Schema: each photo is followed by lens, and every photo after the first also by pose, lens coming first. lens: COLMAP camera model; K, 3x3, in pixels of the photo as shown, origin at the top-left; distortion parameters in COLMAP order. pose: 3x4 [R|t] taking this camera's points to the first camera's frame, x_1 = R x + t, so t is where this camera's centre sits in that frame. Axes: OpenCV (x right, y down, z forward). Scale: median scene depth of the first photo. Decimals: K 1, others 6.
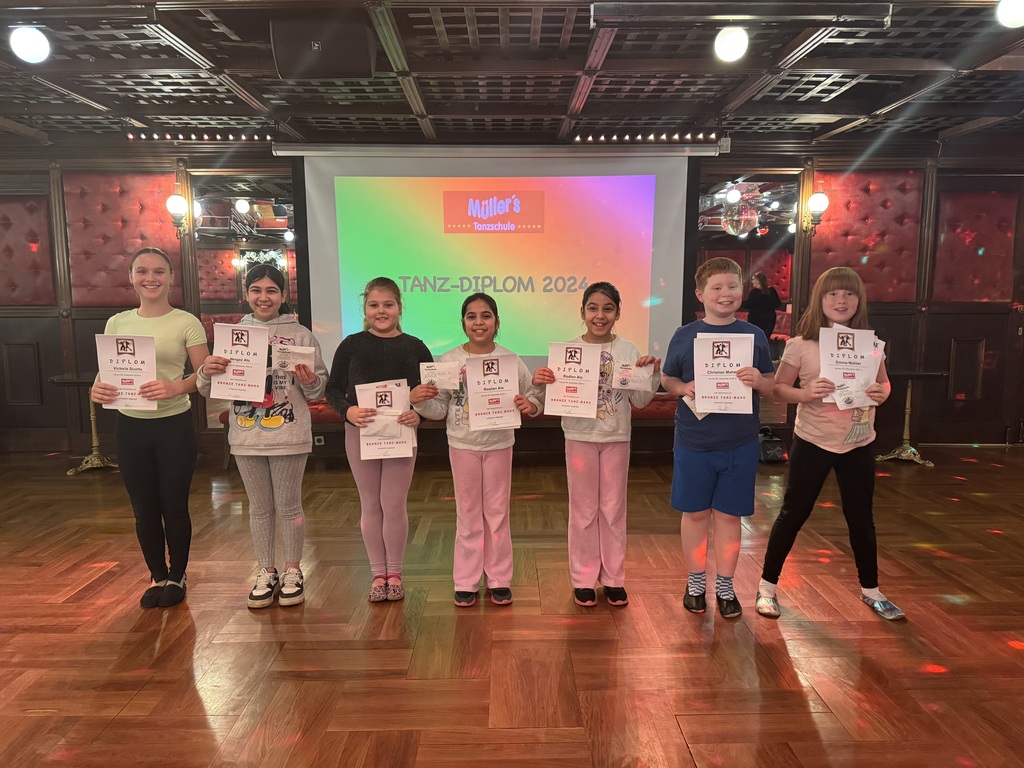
lens RADIAL K [[720.6, 0, 511.4], [0, 720.6, 389.6], [0, 0, 1]] dist [0.002500, -0.008899]
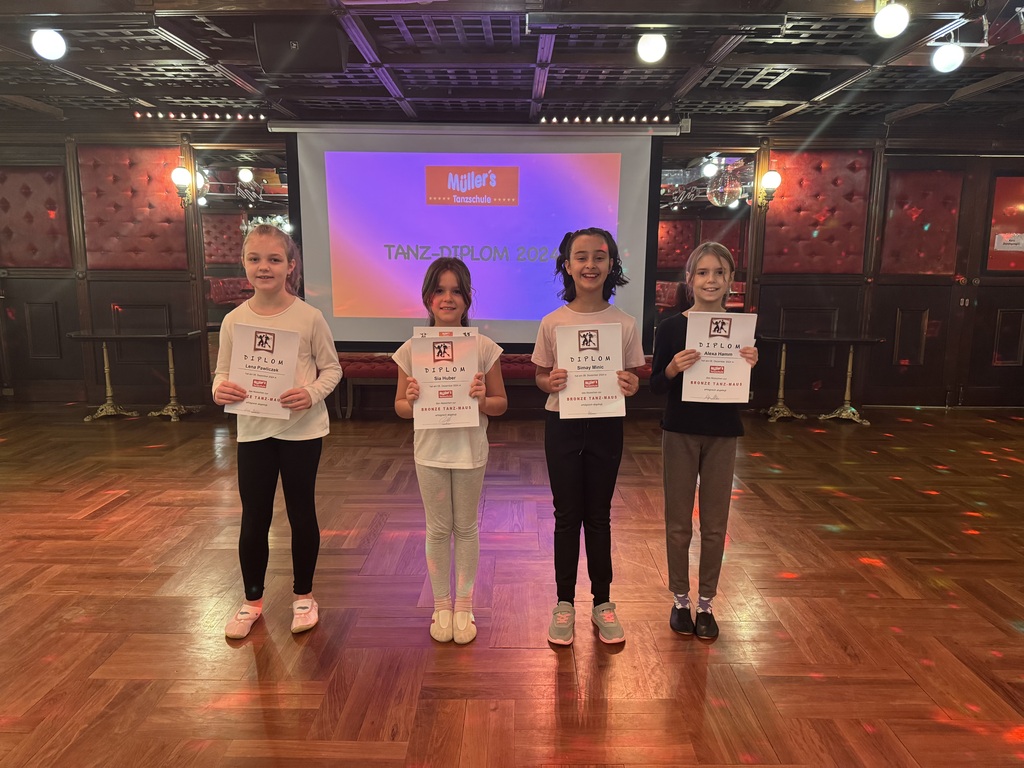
lens RADIAL K [[721.7, 0, 515.0], [0, 721.7, 386.4], [0, 0, 1]] dist [-0.000648, -0.006548]
pose [[0.999830, 0.013350, -0.012755, 0.059317], [-0.012813, 0.999067, 0.041239, 0.009663], [0.013293, -0.041068, 0.999068, -0.097327]]
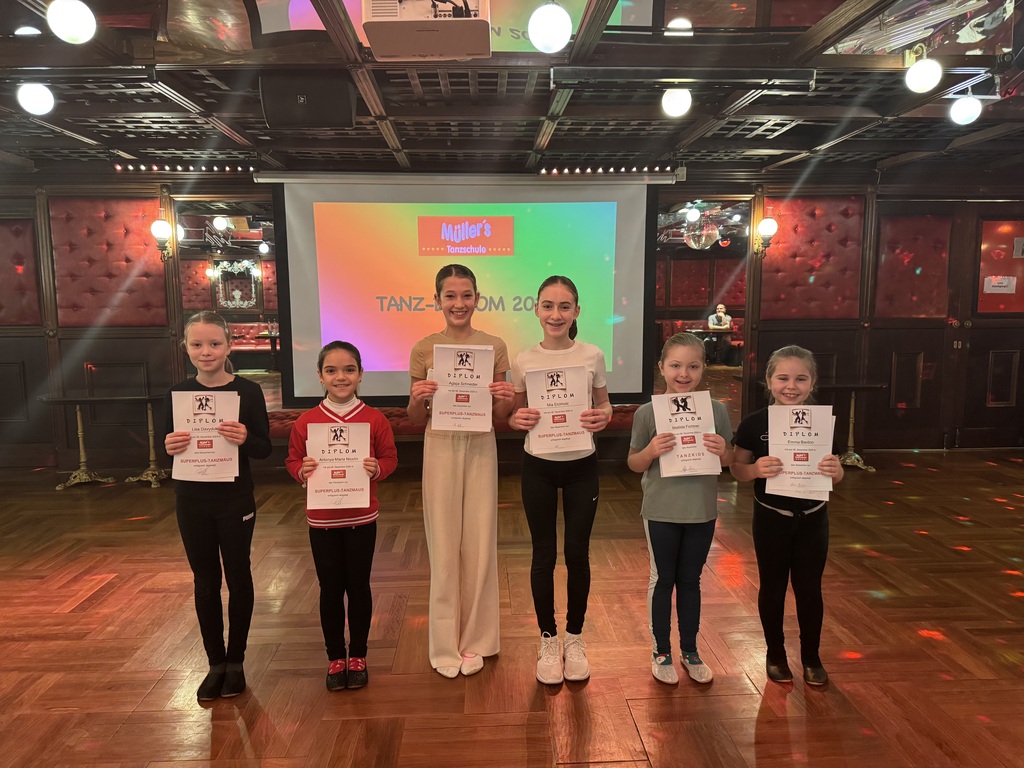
lens RADIAL K [[719.8, 0, 511.1], [0, 719.8, 388.8], [0, 0, 1]] dist [0.010130, -0.018557]
pose [[0.999302, -0.007983, 0.036500, 0.002004], [0.008137, 0.999959, -0.004074, -0.016807], [-0.036466, 0.004368, 0.999325, -0.059268]]
